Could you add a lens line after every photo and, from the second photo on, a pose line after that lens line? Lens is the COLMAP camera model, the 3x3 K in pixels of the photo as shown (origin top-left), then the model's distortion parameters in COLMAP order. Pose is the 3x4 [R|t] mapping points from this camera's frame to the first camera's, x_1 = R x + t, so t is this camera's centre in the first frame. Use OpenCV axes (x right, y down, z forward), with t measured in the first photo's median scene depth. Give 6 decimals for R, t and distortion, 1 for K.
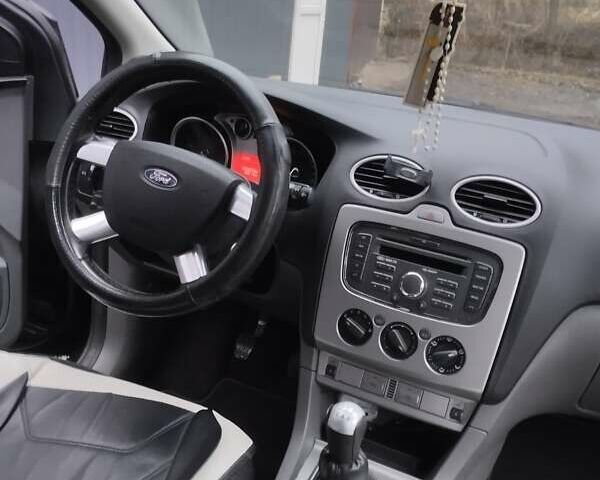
lens RADIAL K [[613.1, 0, 300.0], [0, 613.1, 240.0], [0, 0, 1]] dist [0.045657, -0.001391]
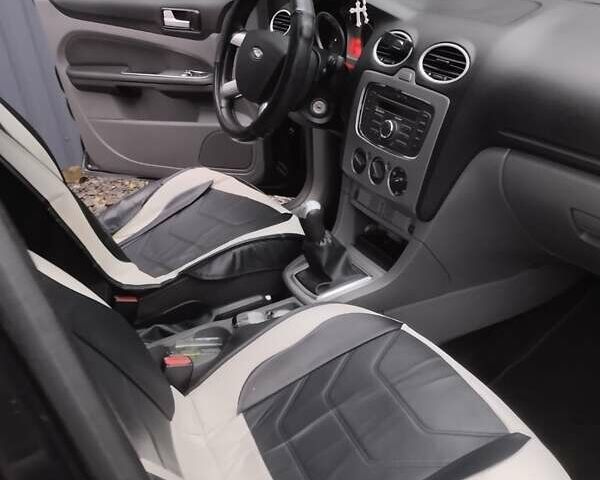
lens RADIAL K [[613.1, 0, 300.0], [0, 613.1, 240.0], [0, 0, 1]] dist [0.045657, -0.001391]
pose [[0.786579, 0.140347, -0.601329, 0.884518], [-0.057287, 0.986214, 0.155242, 0.114817], [0.614827, -0.087661, 0.783775, -0.208049]]
